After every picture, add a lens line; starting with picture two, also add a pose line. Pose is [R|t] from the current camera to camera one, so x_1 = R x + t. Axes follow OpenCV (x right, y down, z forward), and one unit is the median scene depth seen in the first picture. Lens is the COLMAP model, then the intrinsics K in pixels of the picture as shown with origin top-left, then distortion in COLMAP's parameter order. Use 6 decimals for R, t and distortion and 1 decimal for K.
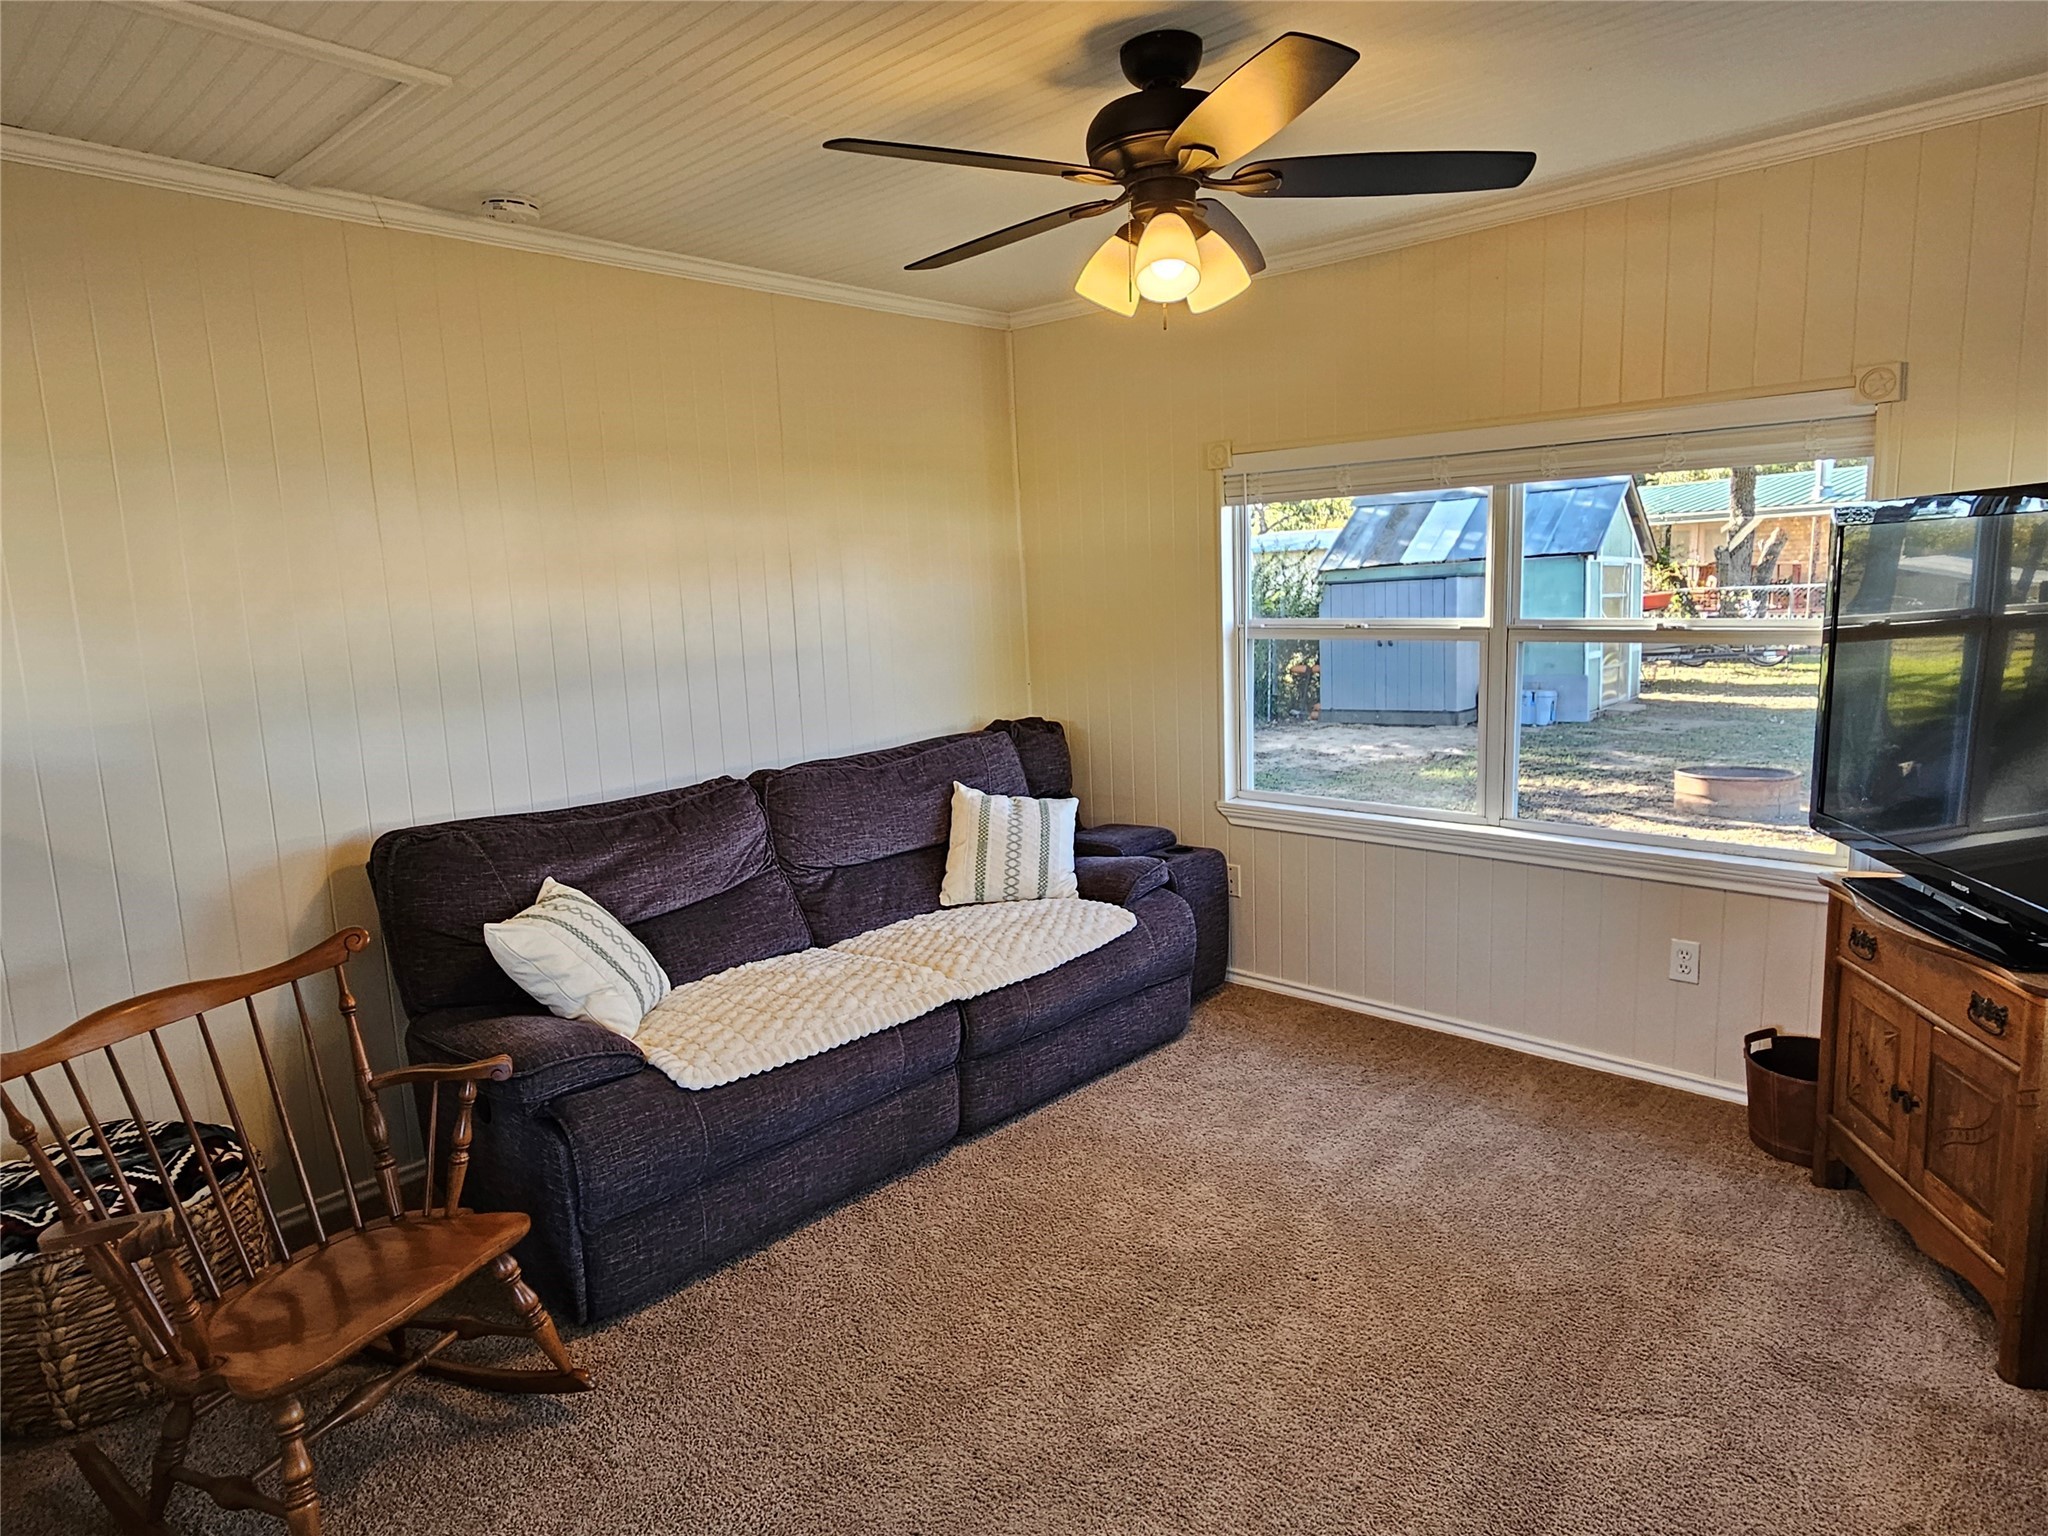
lens RADIAL K [[1176.5, 0, 1024.0], [0, 1176.5, 768.0], [0, 0, 1]] dist [0.004403, -0.000388]
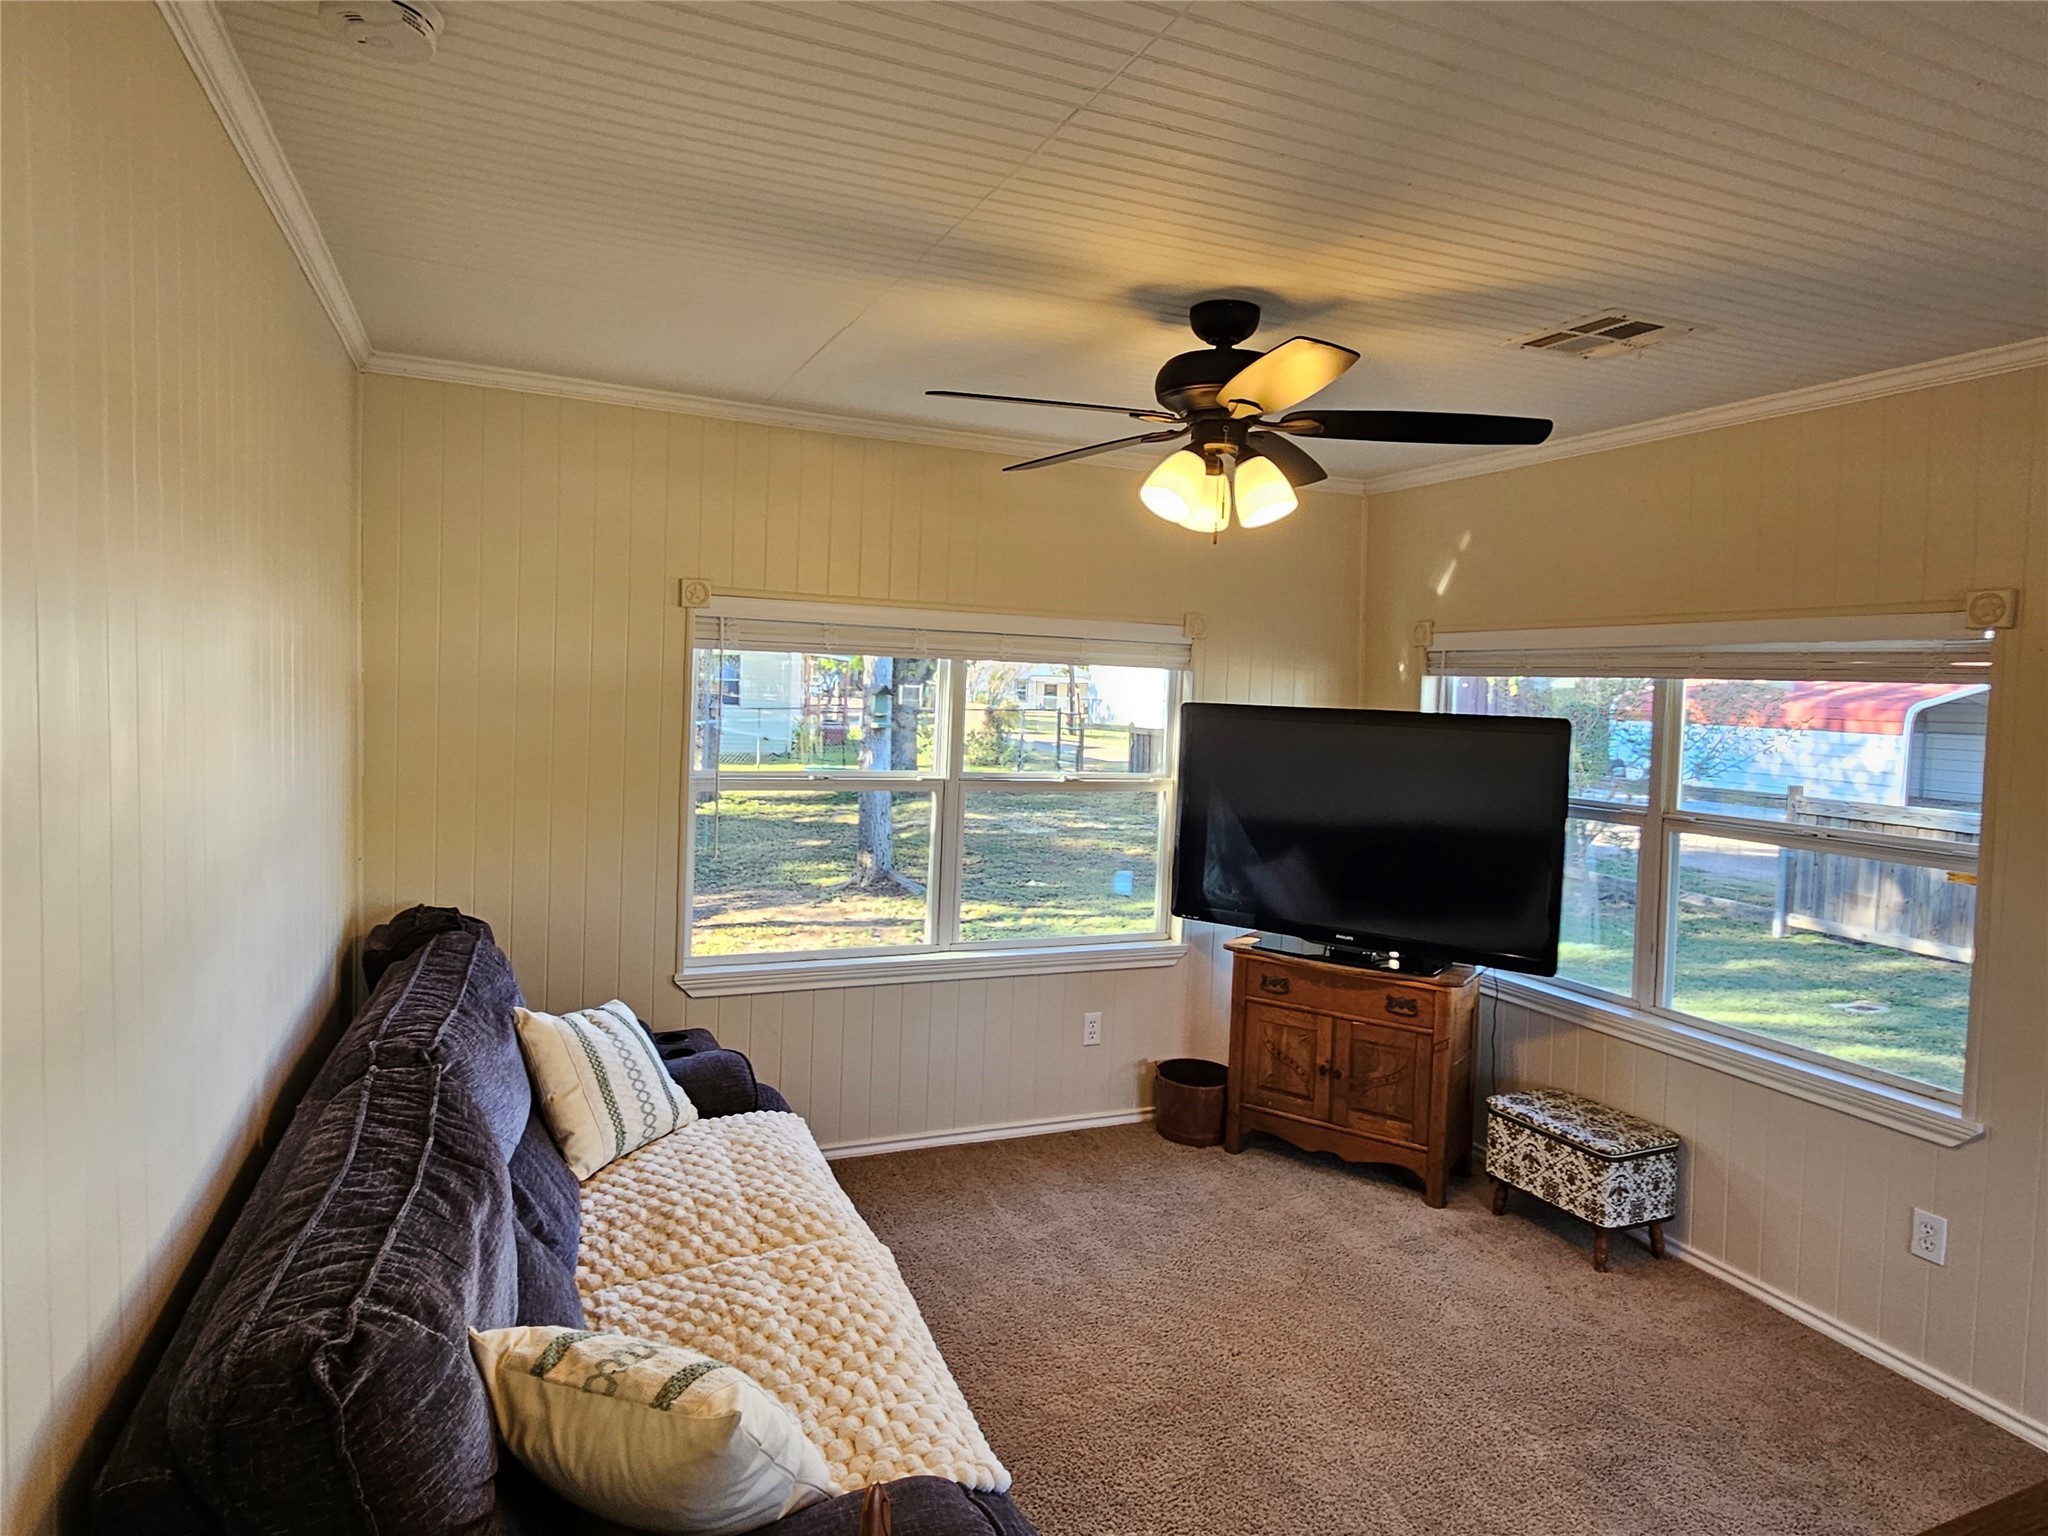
lens RADIAL K [[1176.5, 0, 1024.0], [0, 1176.5, 768.0], [0, 0, 1]] dist [0.004403, -0.000388]
pose [[0.423143, -0.012276, 0.905980, -0.780791], [0.094258, 0.995079, -0.030541, -0.111240], [-0.901147, 0.098319, 0.422218, 0.560946]]
